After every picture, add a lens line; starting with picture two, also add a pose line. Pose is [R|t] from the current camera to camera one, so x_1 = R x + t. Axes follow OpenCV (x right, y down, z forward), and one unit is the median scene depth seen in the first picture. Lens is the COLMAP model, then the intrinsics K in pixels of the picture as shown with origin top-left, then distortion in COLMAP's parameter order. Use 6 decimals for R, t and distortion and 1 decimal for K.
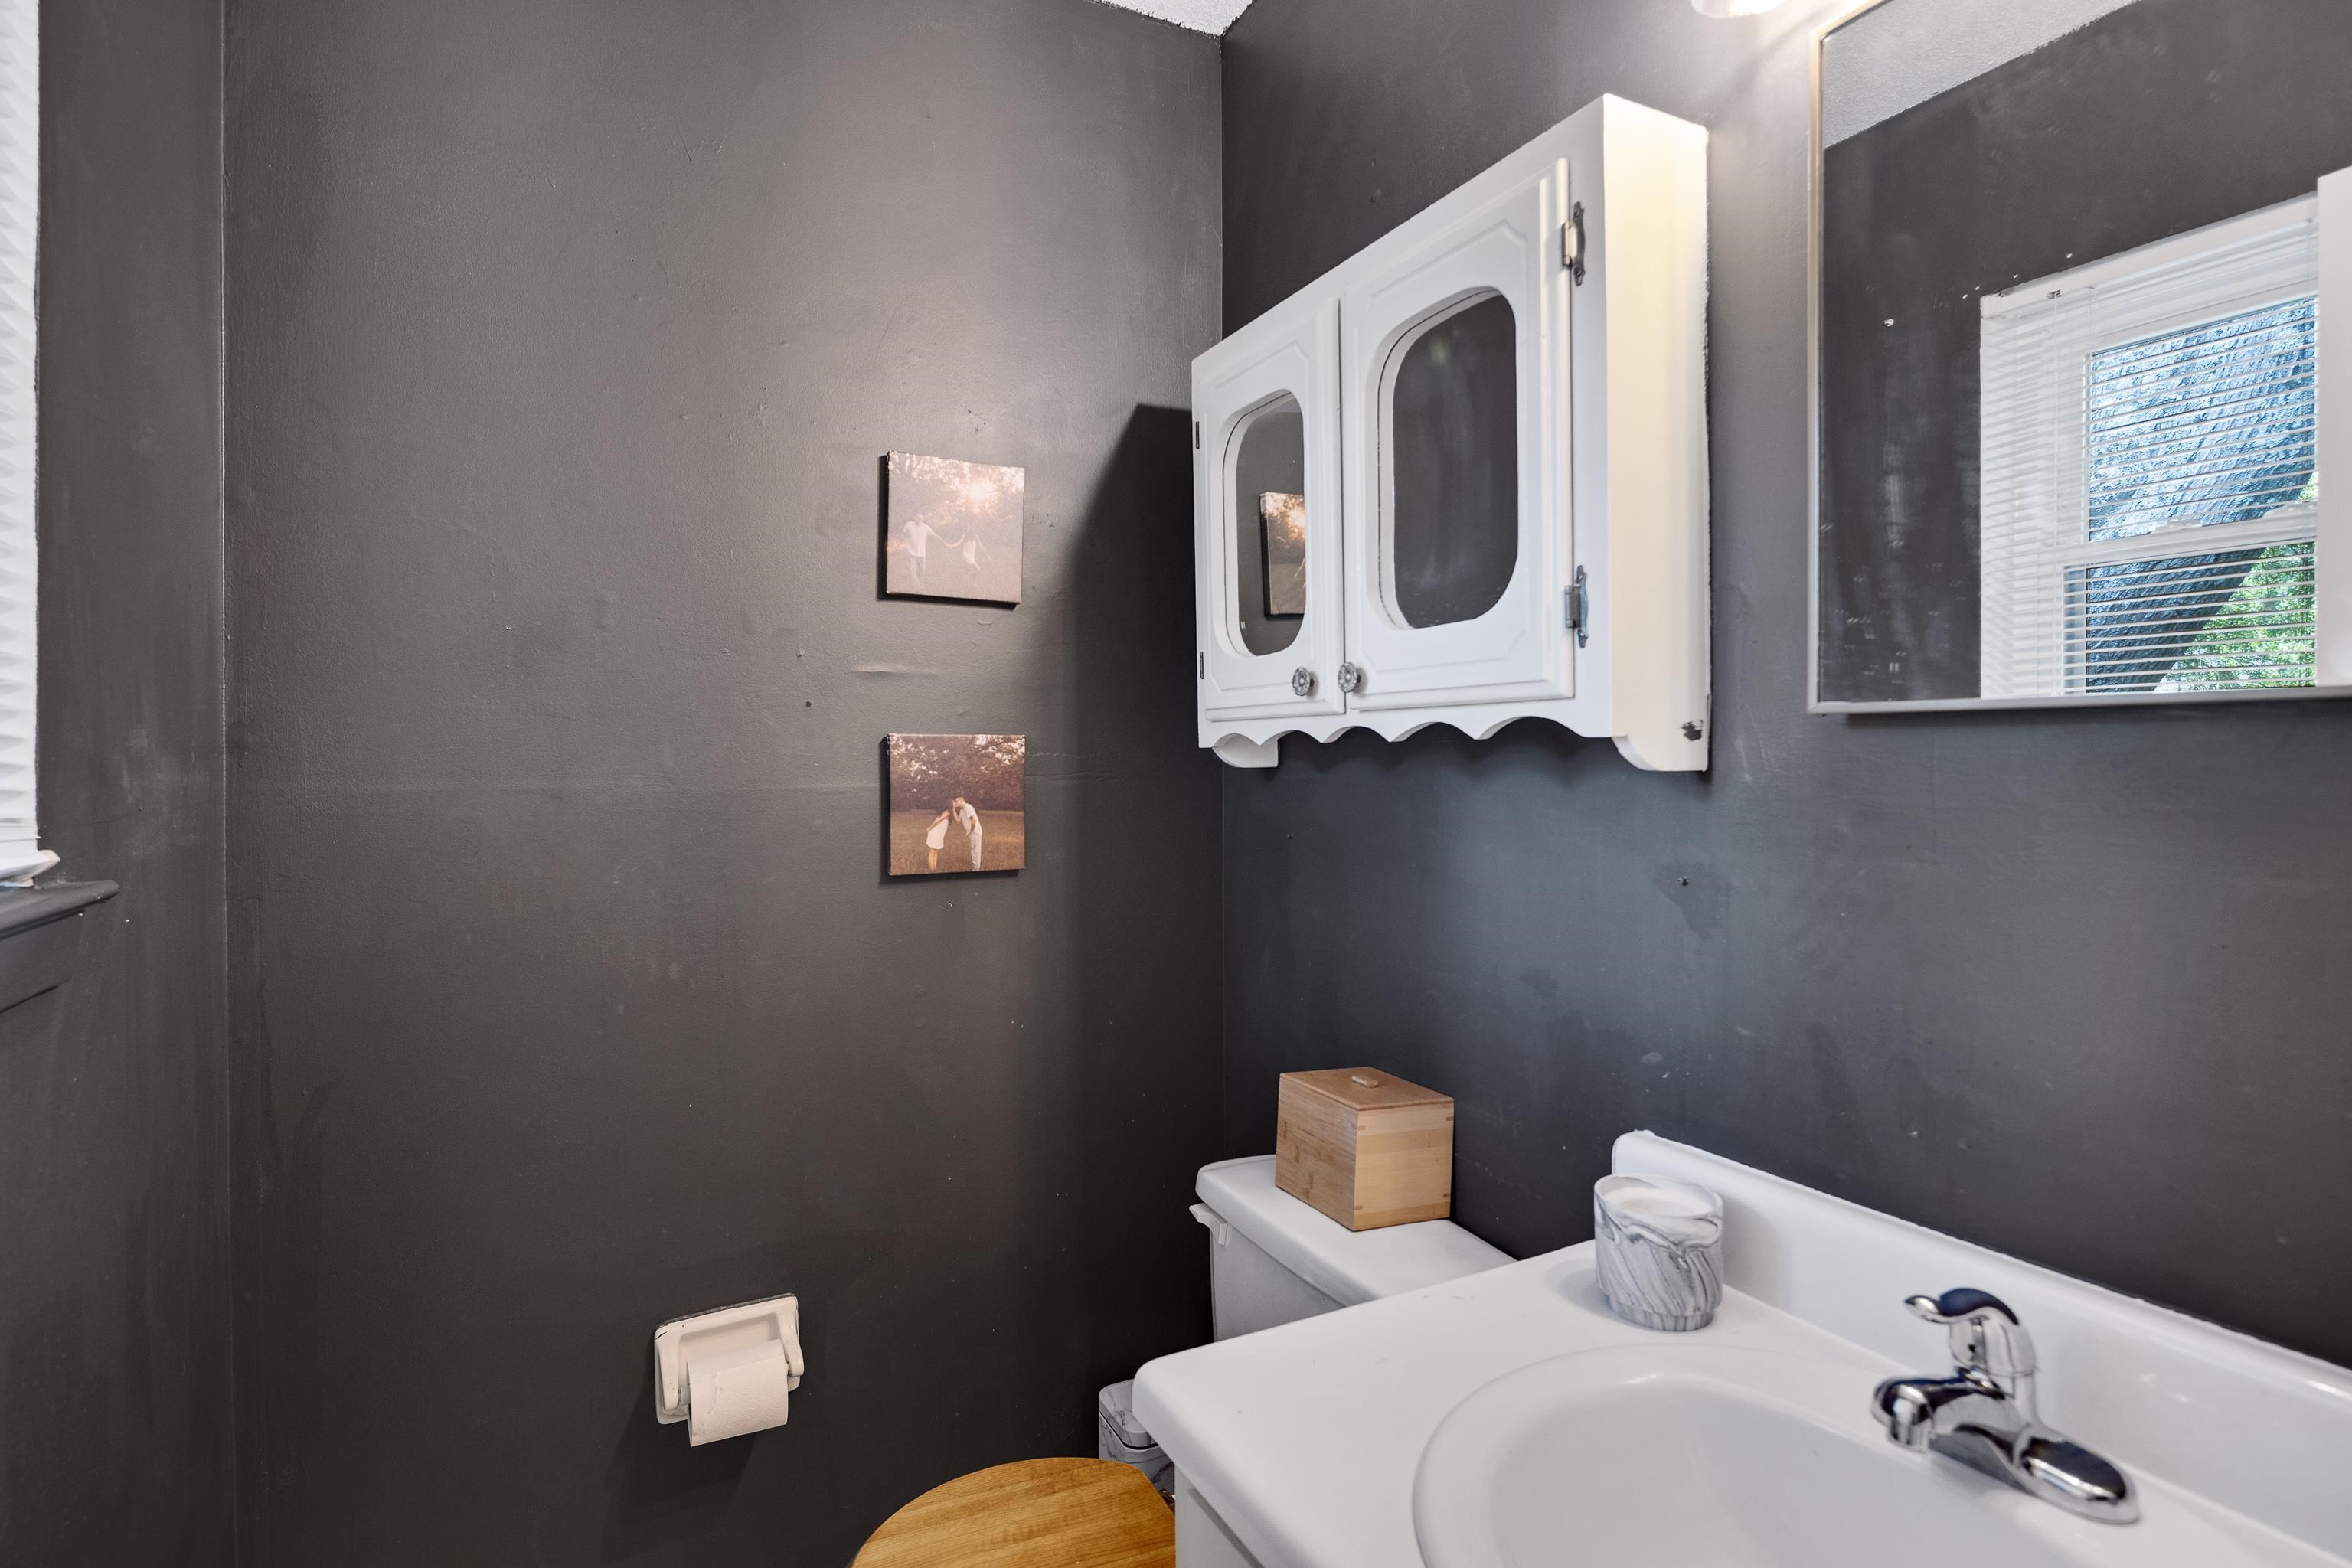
lens RADIAL K [[1162.0, 0, 1173.5], [0, 1162.0, 771.0], [0, 0, 1]] dist [0.014061, -0.011373]
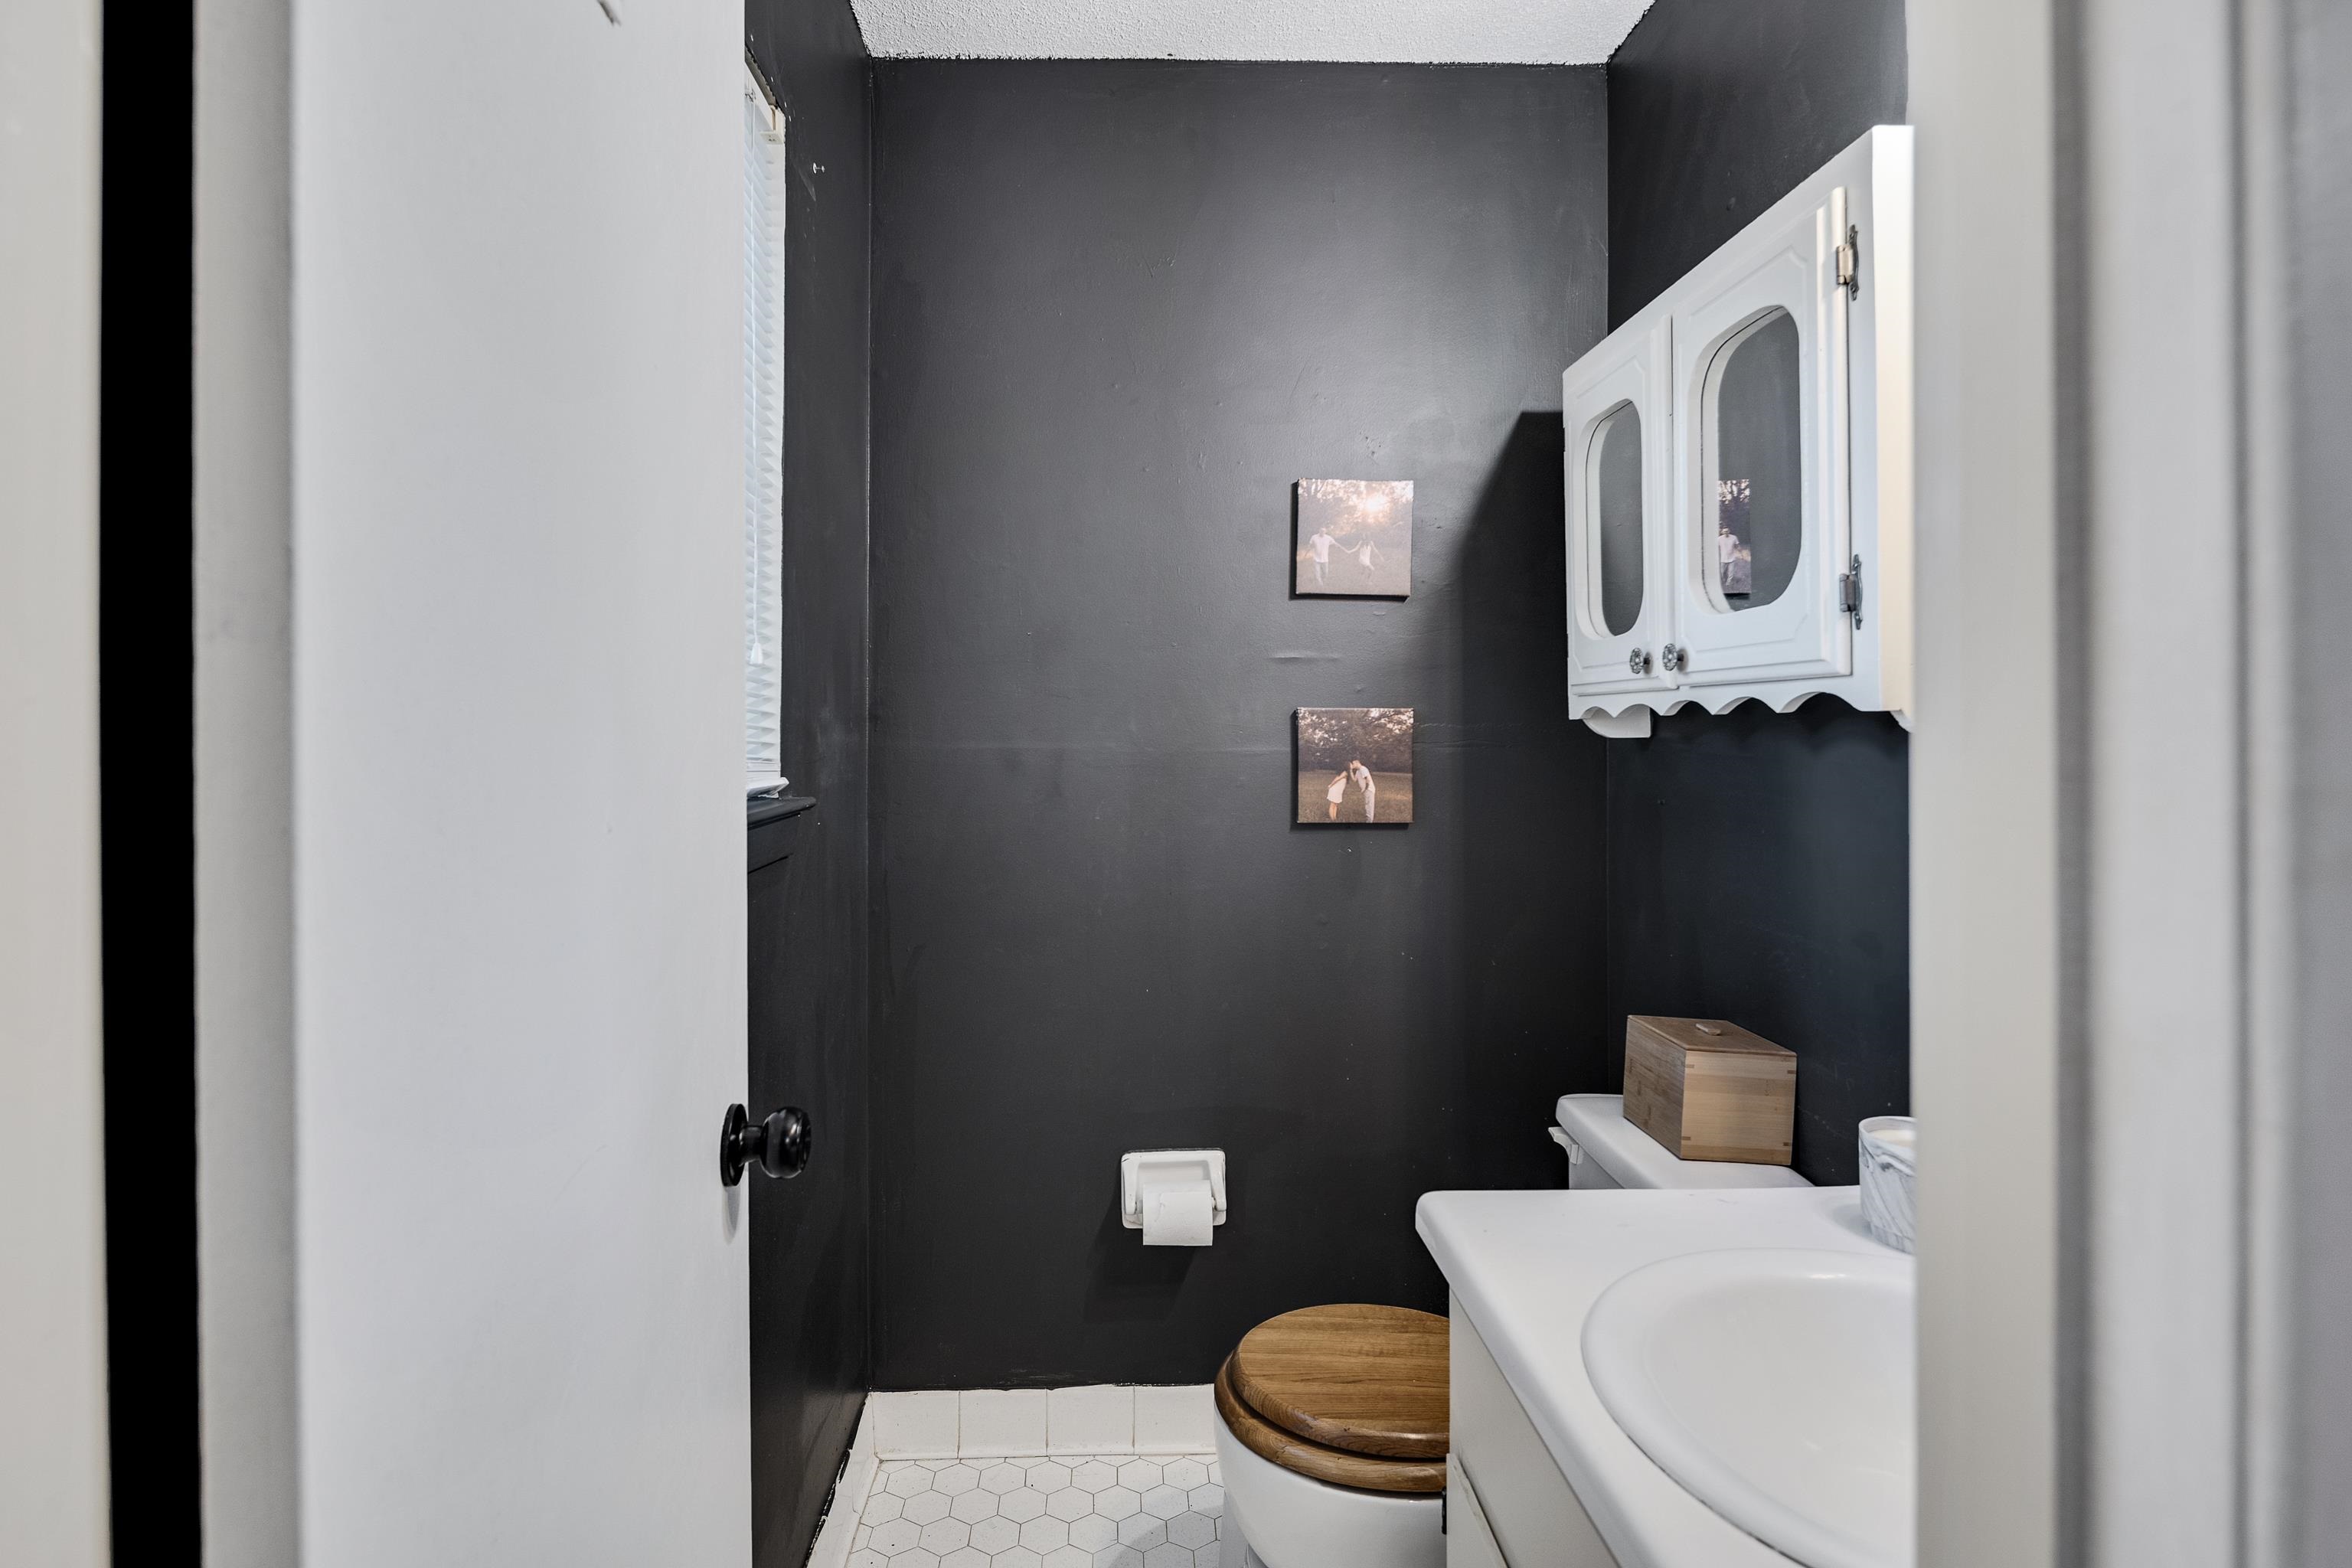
lens RADIAL K [[1177.3, 0, 1167.2], [0, 1177.3, 743.4], [0, 0, 1]] dist [0.014123, 0.000701]
pose [[0.907007, 0.010701, -0.420979, 0.161913], [-0.009864, 0.999943, 0.004166, 0.002058], [0.421000, 0.000374, 0.907061, -0.197037]]
